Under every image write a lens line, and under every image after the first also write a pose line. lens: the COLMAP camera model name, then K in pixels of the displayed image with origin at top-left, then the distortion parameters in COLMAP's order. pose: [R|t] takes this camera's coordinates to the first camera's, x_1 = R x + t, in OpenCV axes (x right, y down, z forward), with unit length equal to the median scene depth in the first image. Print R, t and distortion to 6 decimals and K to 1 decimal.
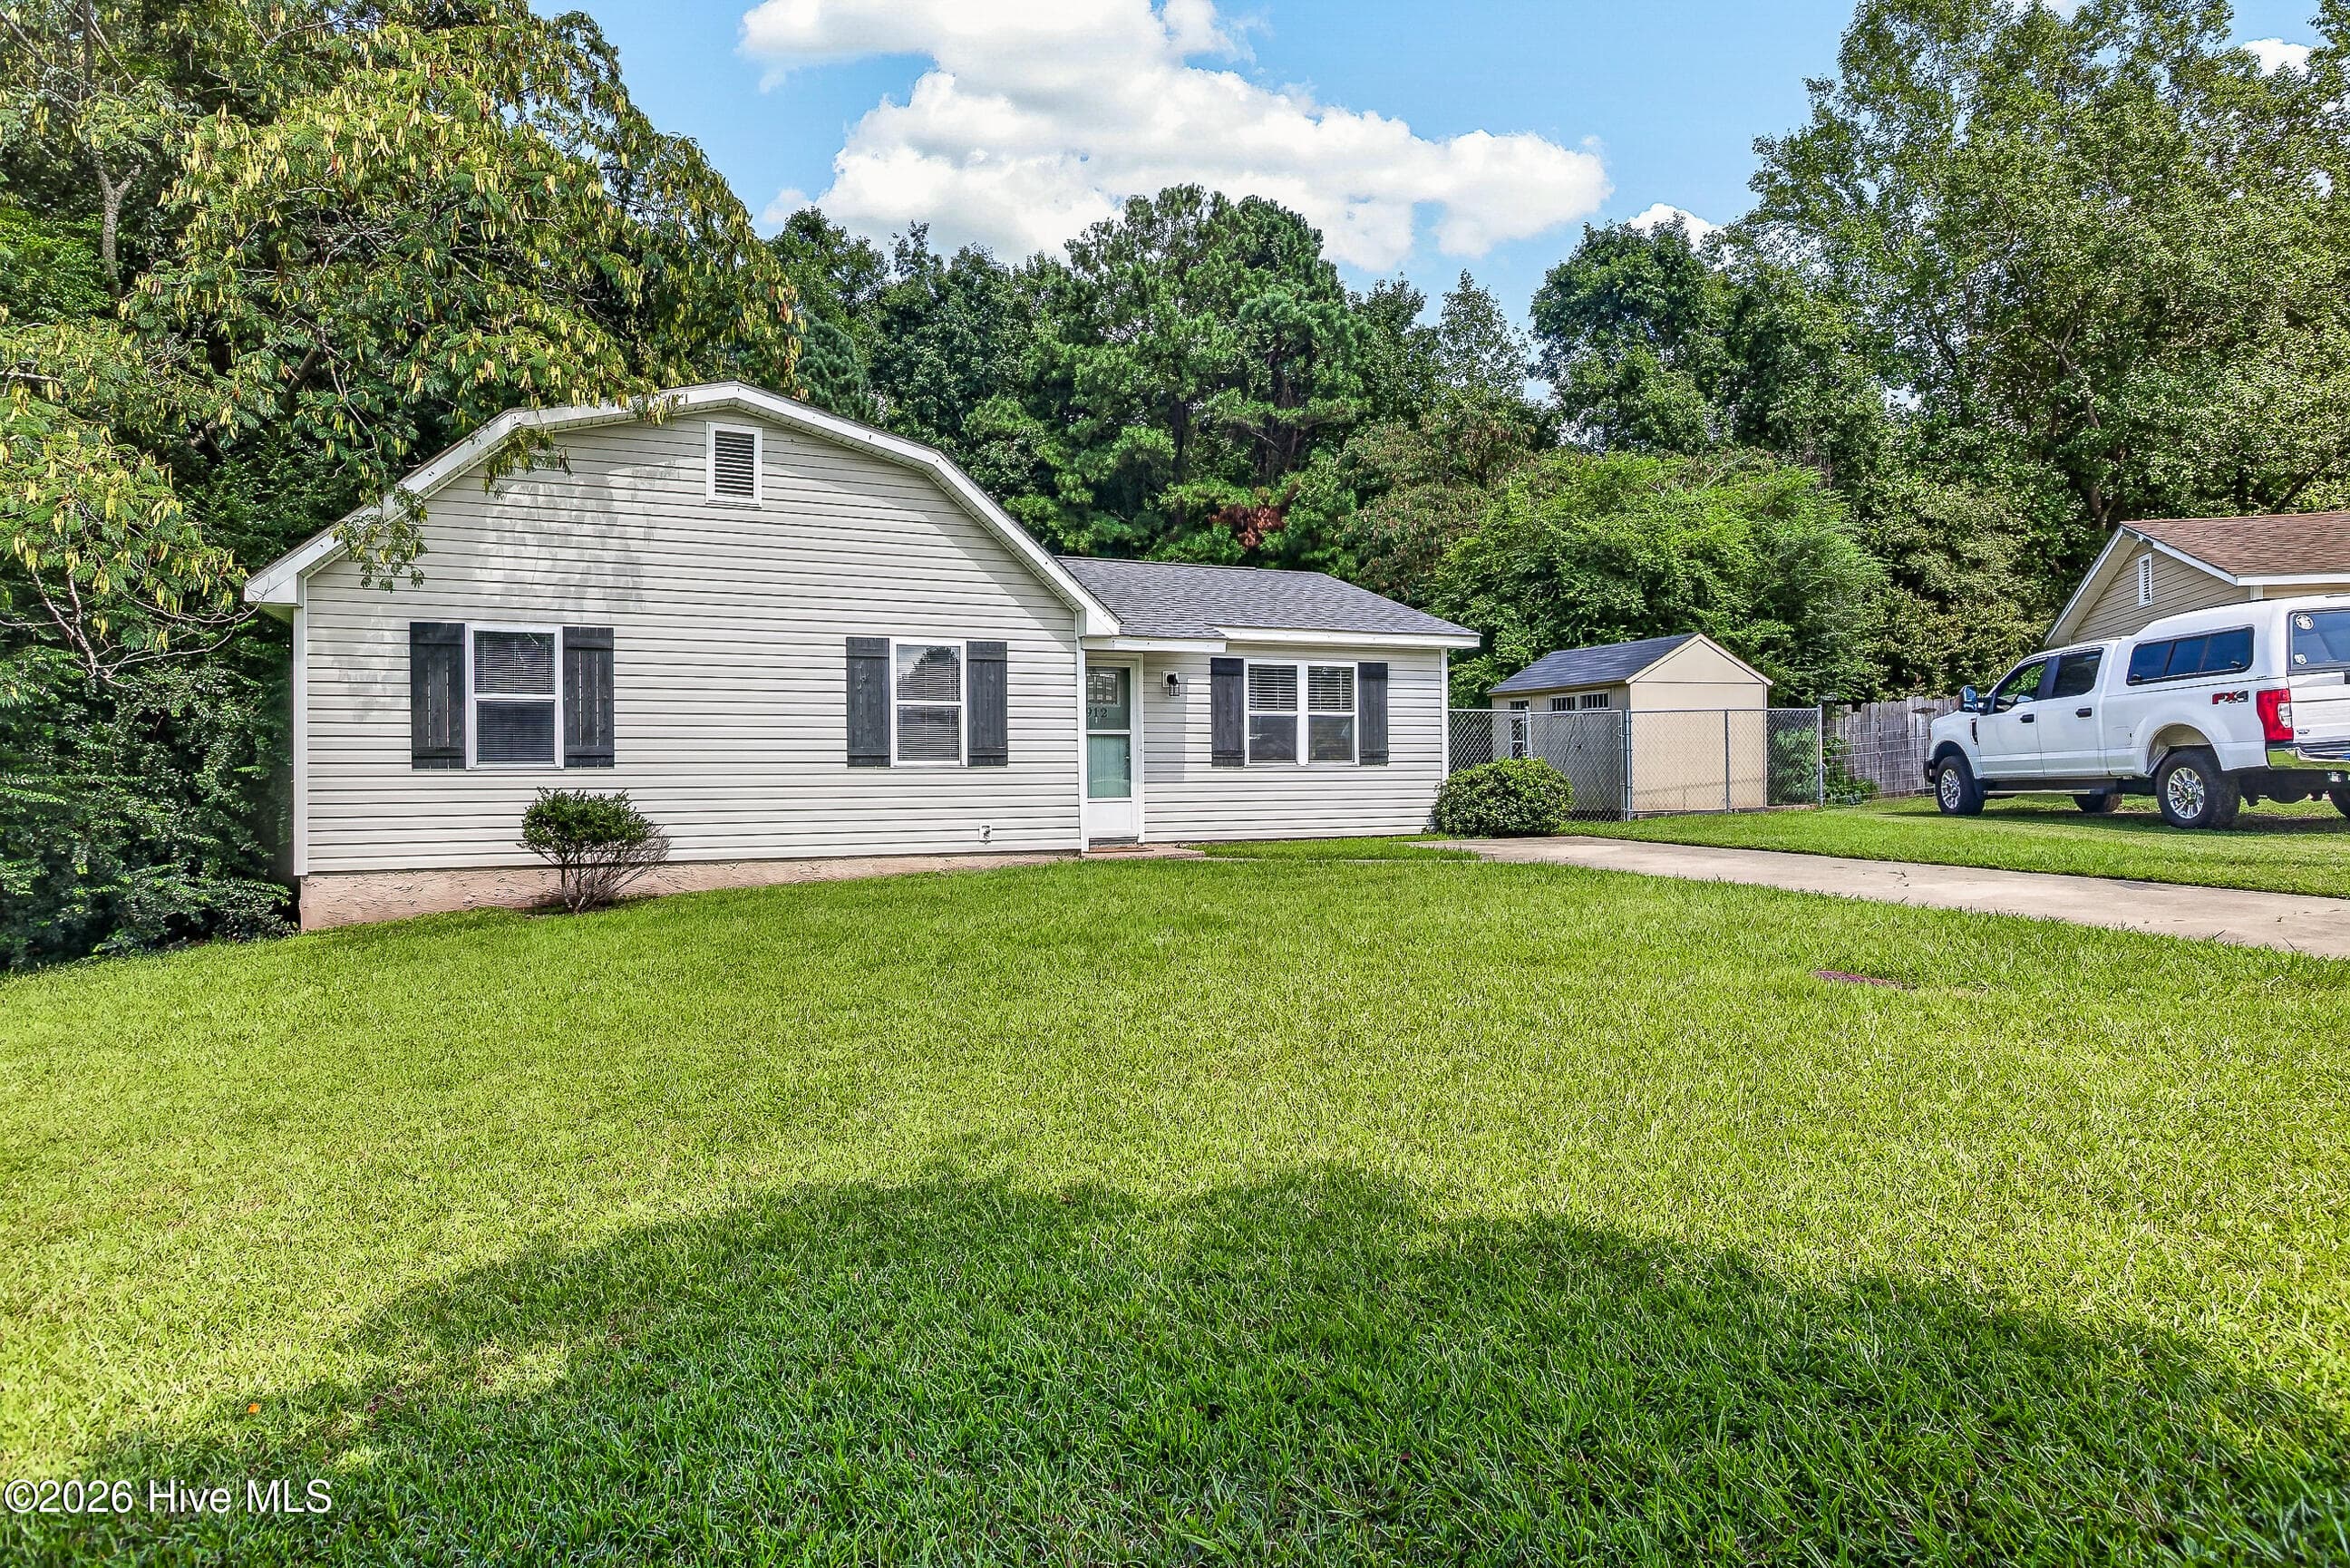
lens RADIAL K [[1354.8, 0, 1182.1], [0, 1354.8, 766.8], [0, 0, 1]] dist [-0.001337, -0.000015]
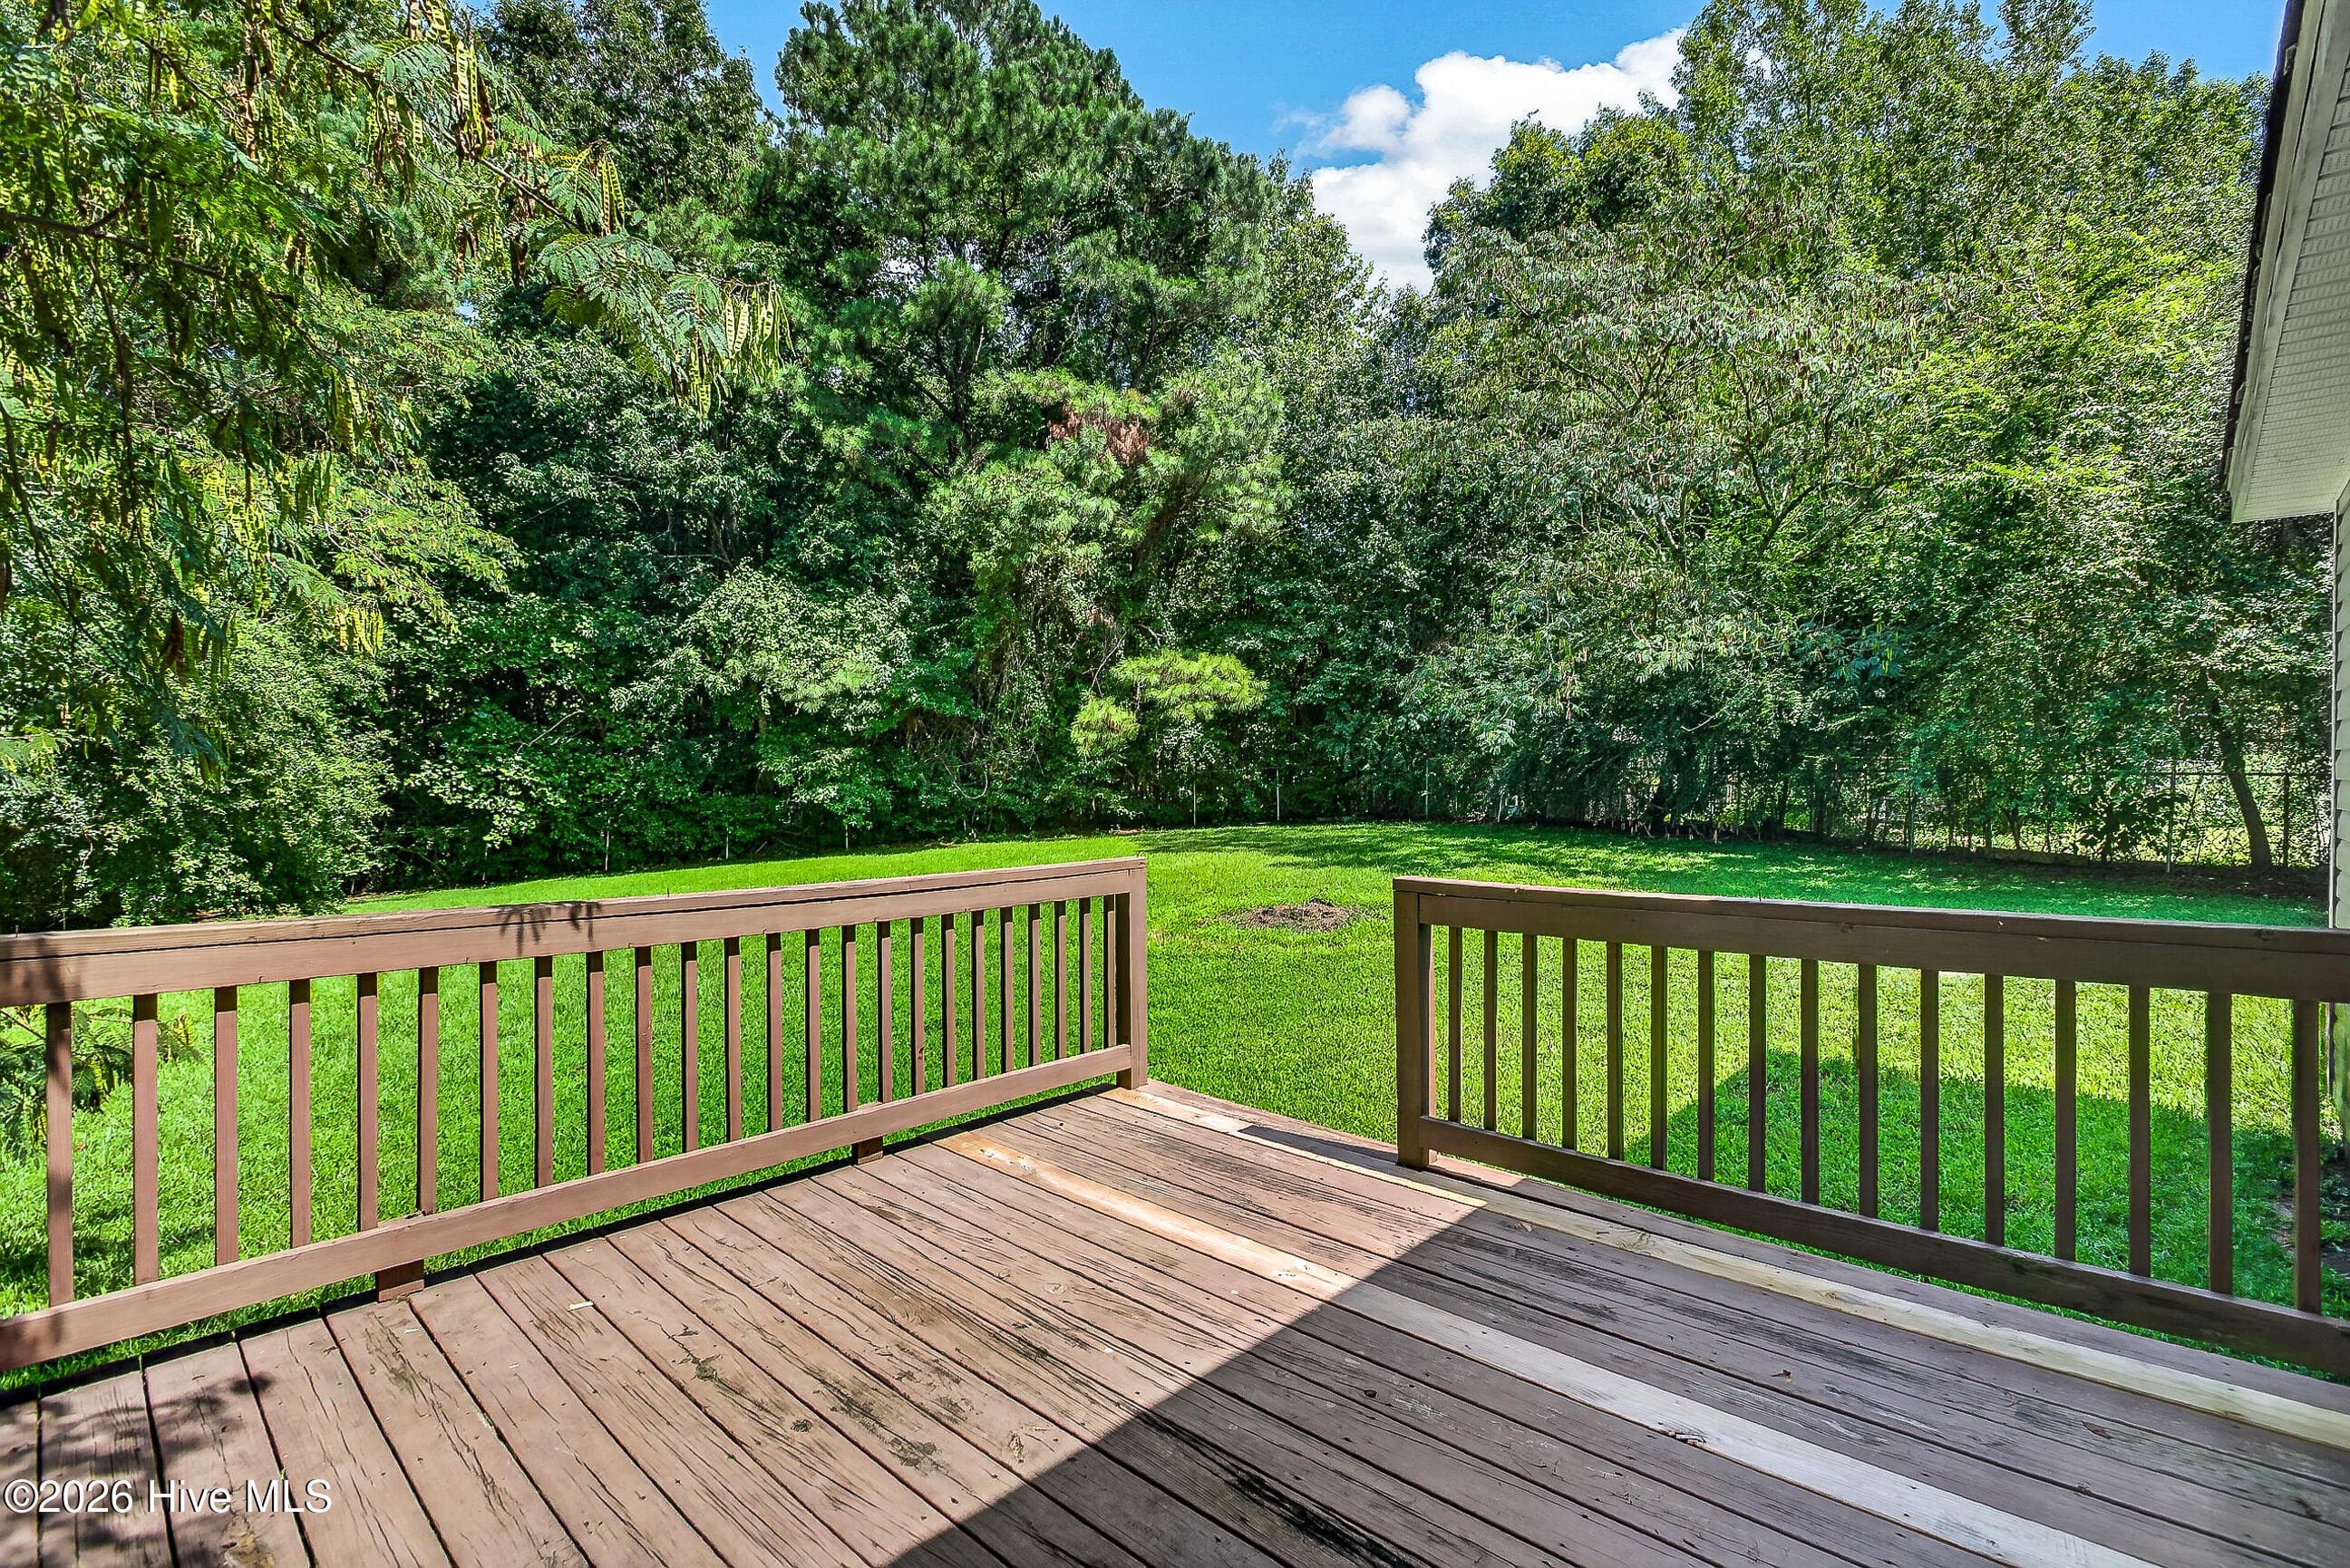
lens RADIAL K [[1063.7, 0, 1181.6], [0, 1063.7, 785.7], [0, 0, 1]] dist [0.000916, 0.000169]
pose [[0.921705, 0.006213, 0.387843, -0.357221], [-0.008706, 0.999951, 0.004673, -0.020745], [-0.387795, -0.007684, 0.921714, 1.373430]]
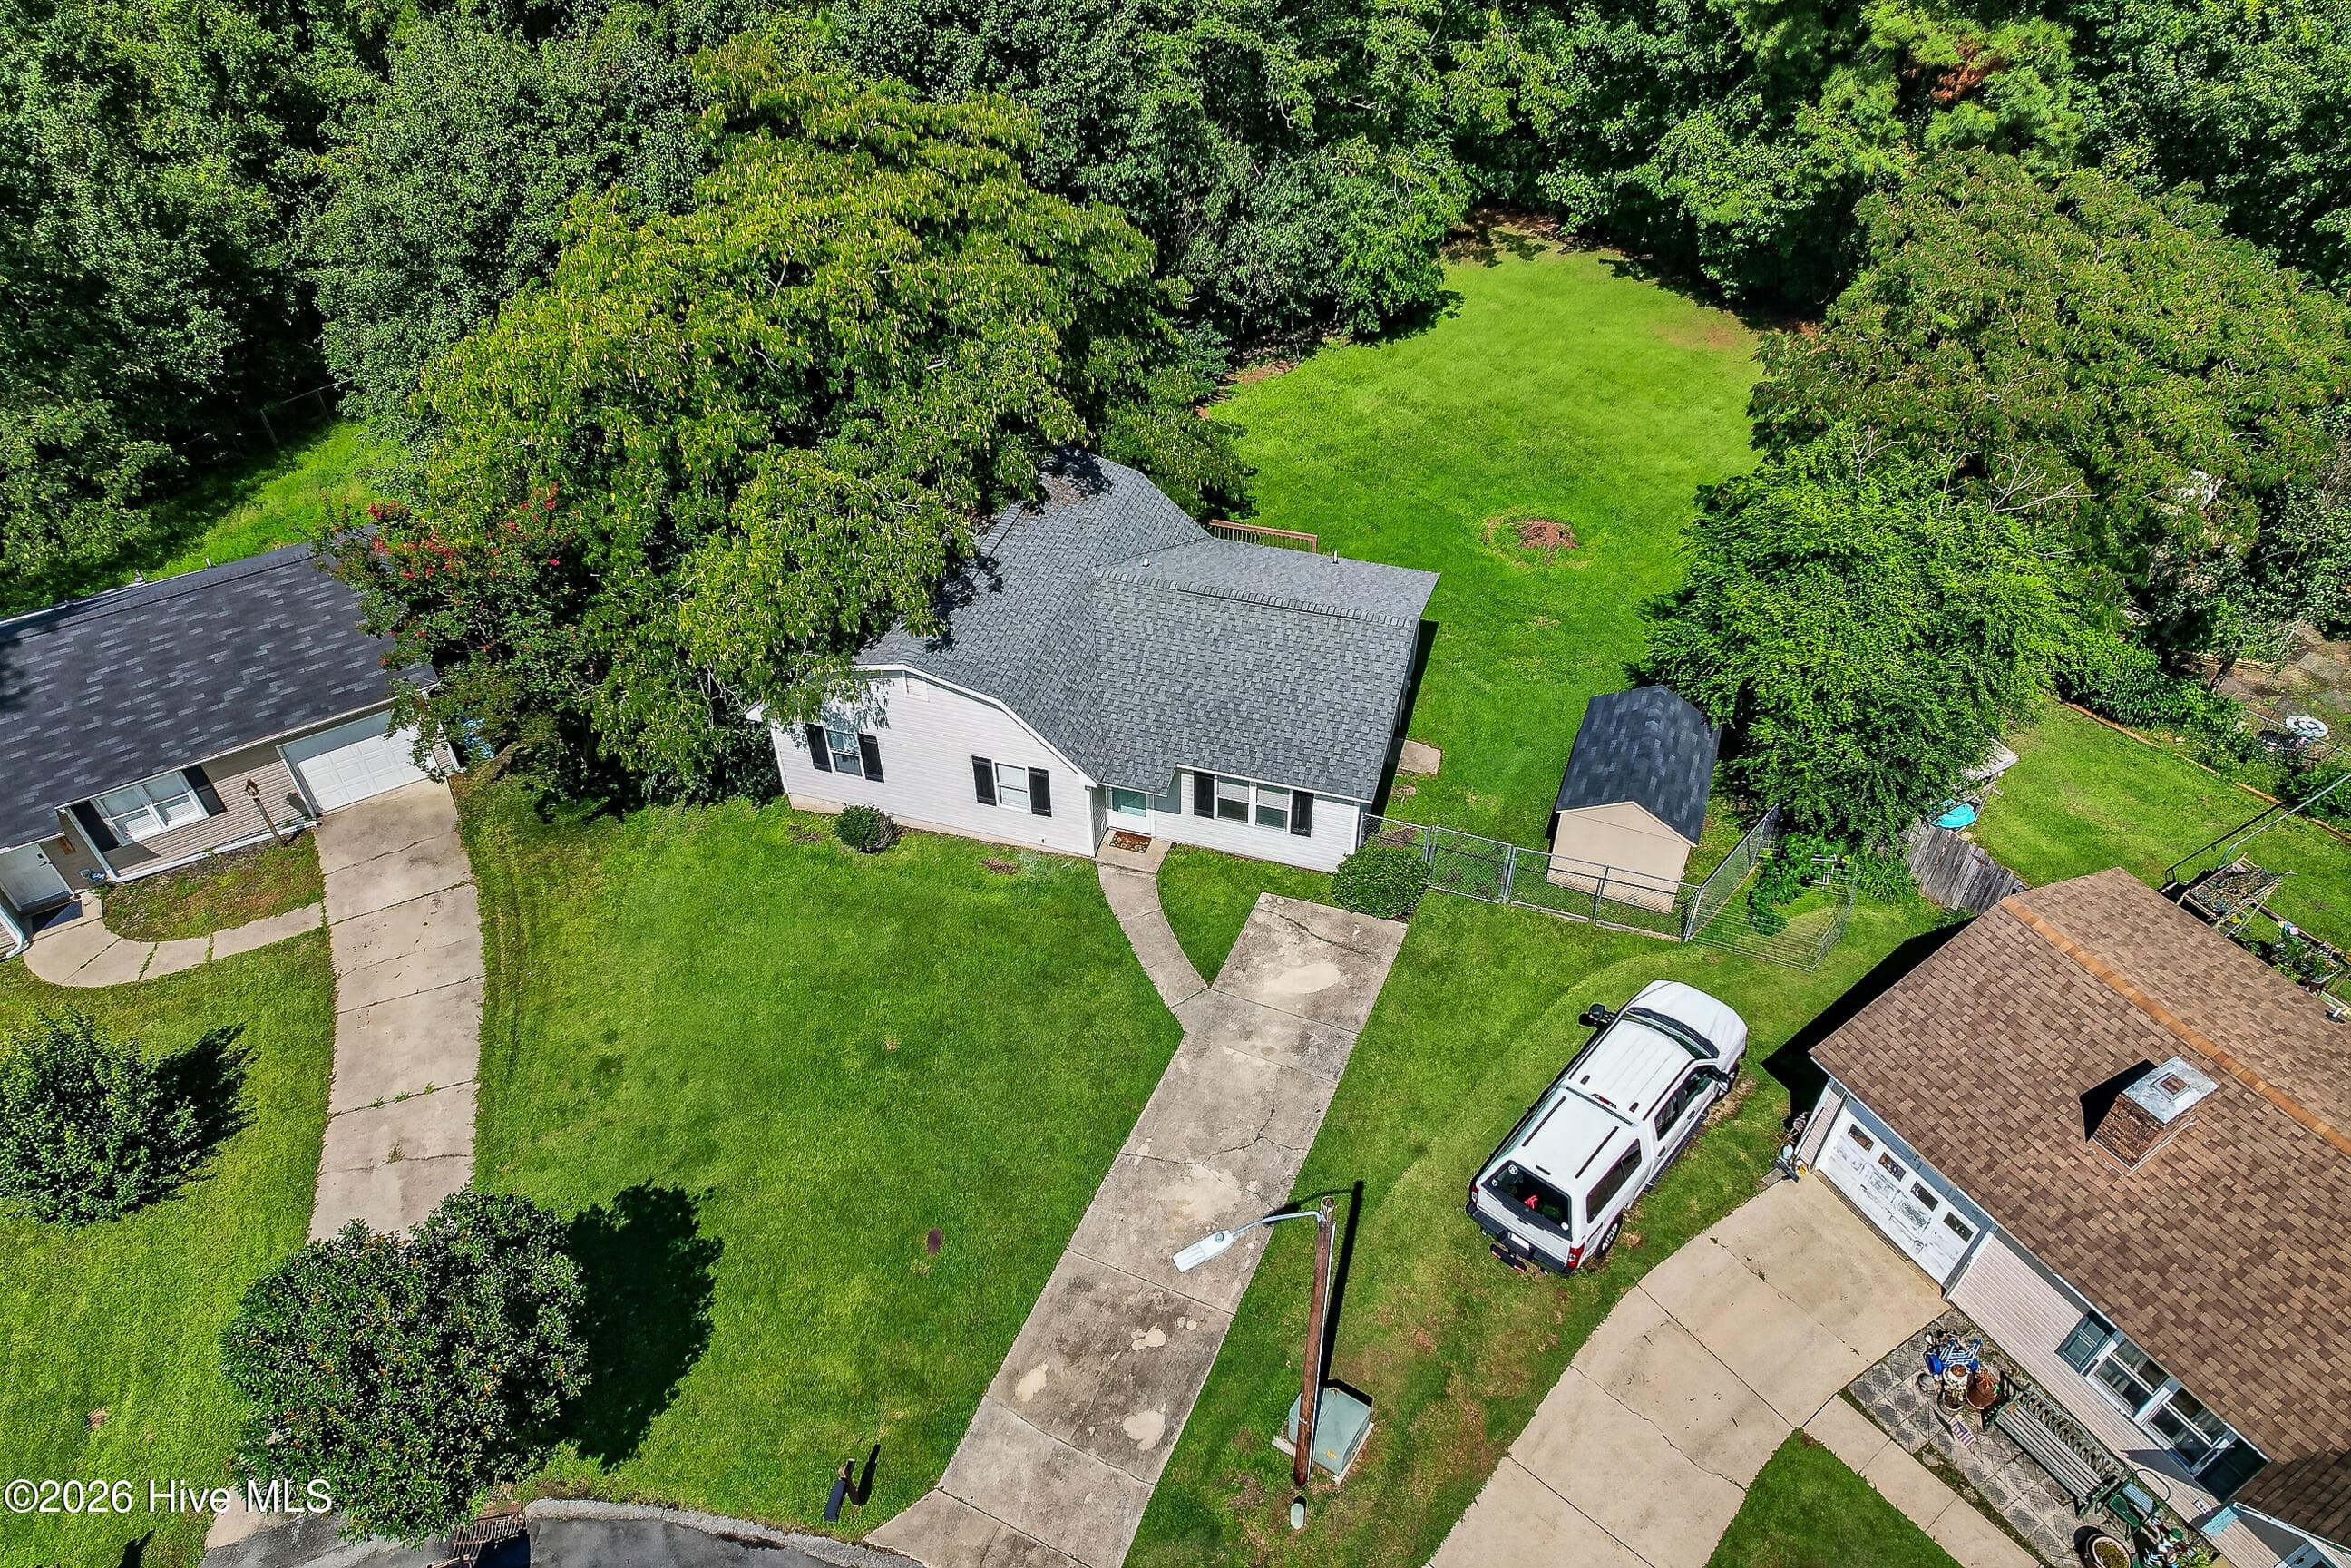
lens RADIAL K [[1450.7, 0, 1175.5], [0, 1450.7, 784.0], [0, 0, 1]] dist [-0.034938, 0.000016]
pose [[0.750362, 0.445003, -0.488804, 0.888167], [0.002466, 0.737572, 0.675264, -1.273565], [0.661023, -0.507898, 0.552348, -0.028260]]
